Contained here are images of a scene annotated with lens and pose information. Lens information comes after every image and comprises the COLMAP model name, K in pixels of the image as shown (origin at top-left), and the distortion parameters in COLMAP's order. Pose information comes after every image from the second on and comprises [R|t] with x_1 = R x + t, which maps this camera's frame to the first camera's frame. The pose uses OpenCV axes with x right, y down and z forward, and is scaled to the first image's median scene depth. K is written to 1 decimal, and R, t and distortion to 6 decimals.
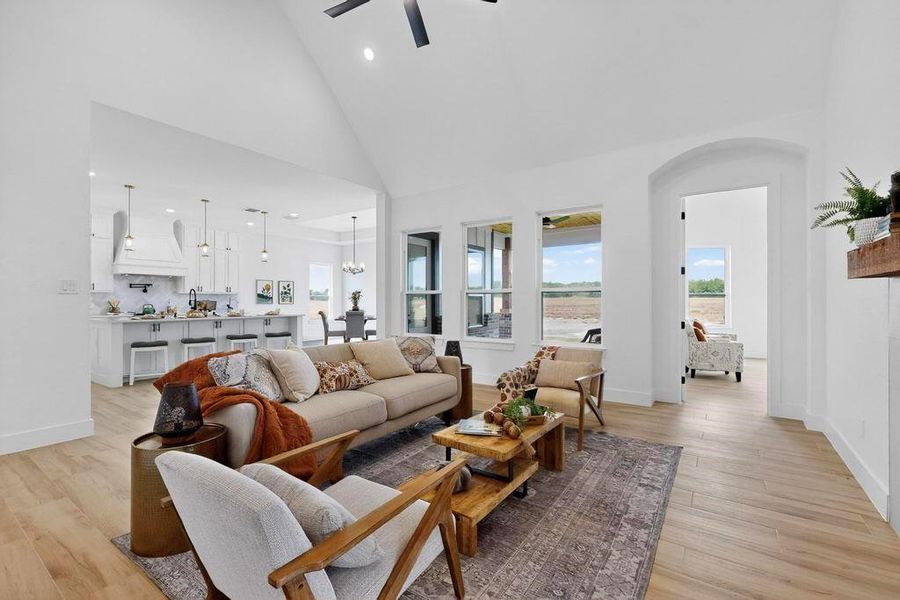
lens RADIAL K [[393.8, 0, 444.6], [0, 393.8, 299.5], [0, 0, 1]] dist [-0.002216, 0.000380]
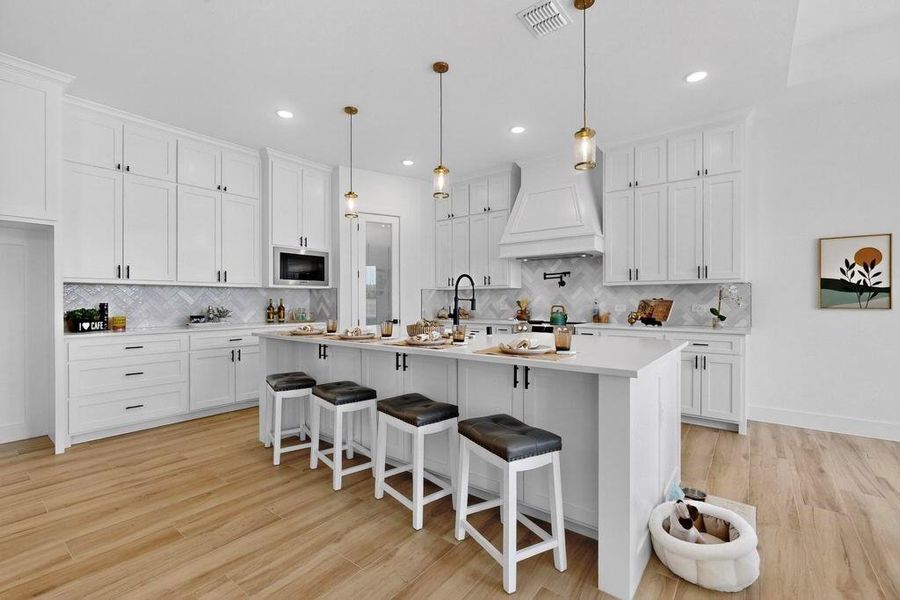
lens RADIAL K [[393.8, 0, 448.1], [0, 393.8, 299.1], [0, 0, 1]] dist [-0.002216, 0.000380]
pose [[-0.034468, -0.001828, -0.999404, -0.148016], [0.006749, 0.999975, -0.002062, 0.002134], [0.999383, -0.006816, -0.034454, 0.854656]]
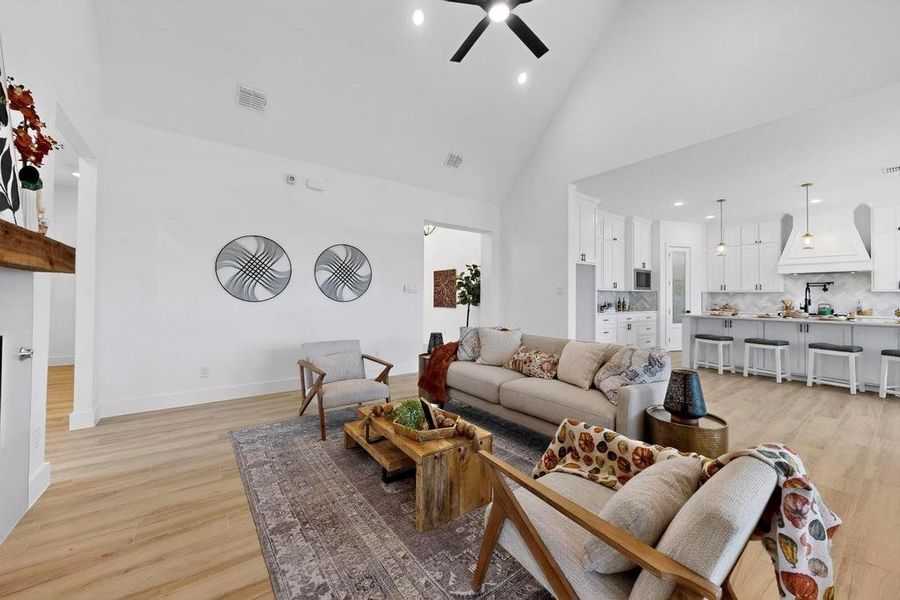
lens RADIAL K [[341.9, 0, 452.1], [0, 341.9, 290.5], [0, 0, 1]] dist [0.000249, 0.000066]
pose [[-0.305081, -0.020513, -0.952106, 0.289085], [-0.005327, 0.999789, -0.019834, 0.001306], [0.952312, -0.000979, -0.305126, 0.406972]]
